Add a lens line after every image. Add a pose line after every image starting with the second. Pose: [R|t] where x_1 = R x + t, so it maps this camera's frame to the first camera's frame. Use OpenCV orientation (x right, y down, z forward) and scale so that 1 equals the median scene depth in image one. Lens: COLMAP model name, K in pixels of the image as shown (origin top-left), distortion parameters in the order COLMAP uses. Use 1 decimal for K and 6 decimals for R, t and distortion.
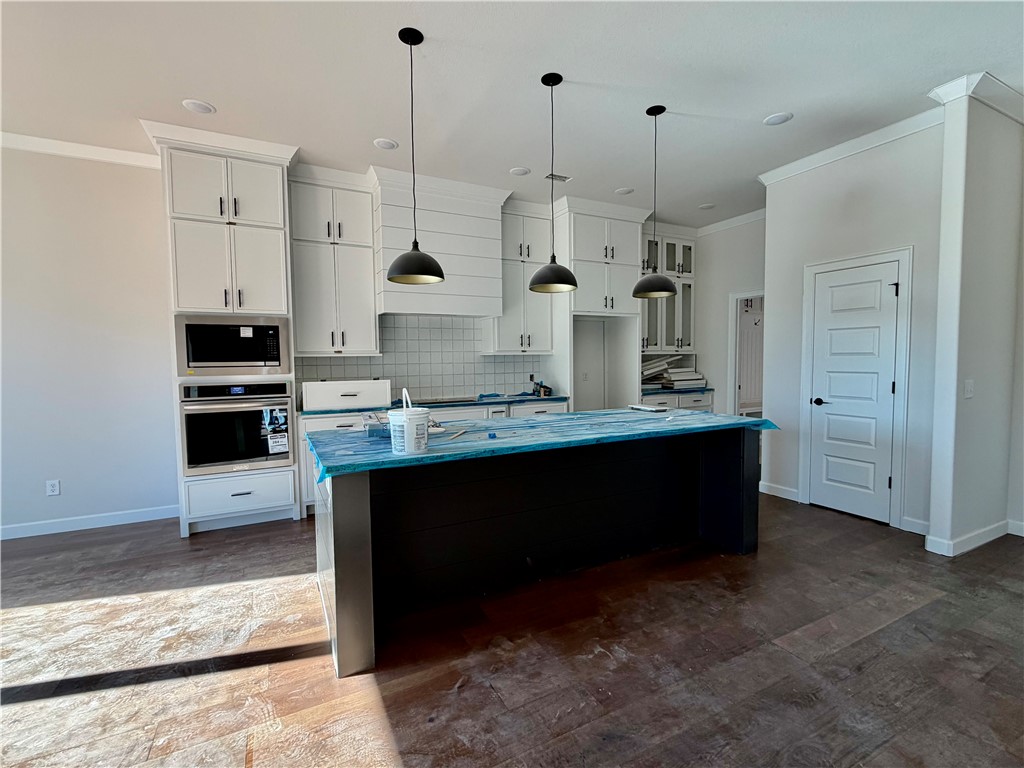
lens RADIAL K [[467.9, 0, 508.9], [0, 467.9, 387.3], [0, 0, 1]] dist [-0.001067, -0.000218]
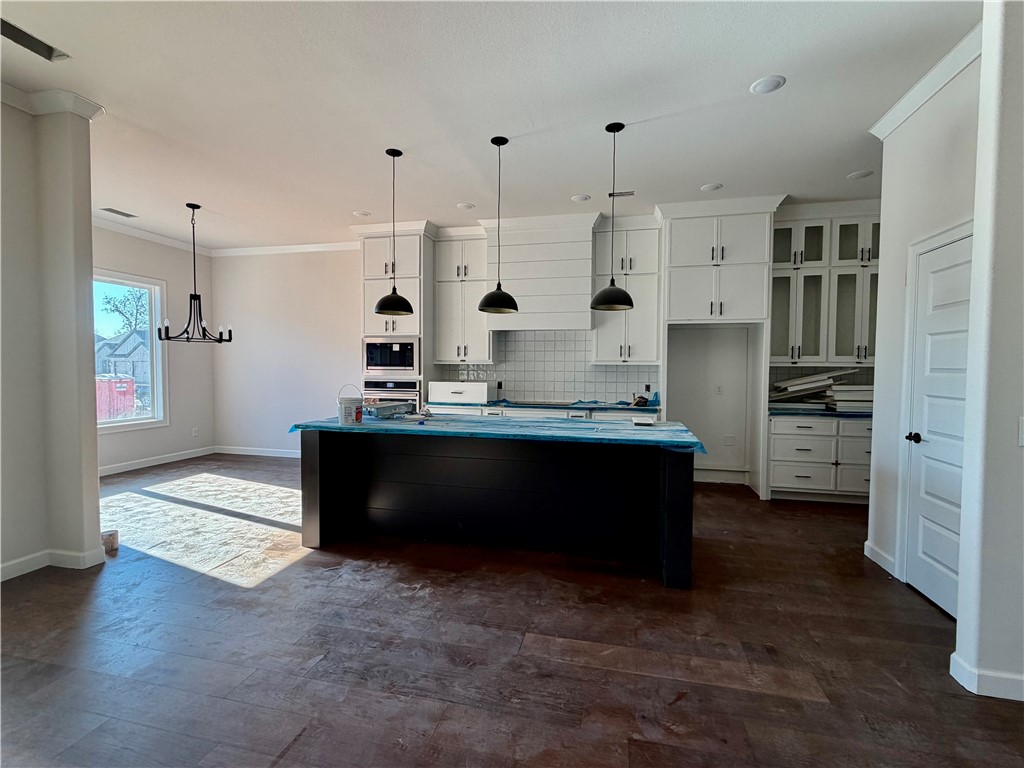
lens RADIAL K [[467.9, 0, 508.9], [0, 467.9, 387.3], [0, 0, 1]] dist [-0.001067, -0.000218]
pose [[0.755117, 0.045161, -0.654033, 0.697398], [-0.055668, 0.998438, 0.004671, -0.014606], [0.653222, 0.032882, 0.756452, 0.079865]]
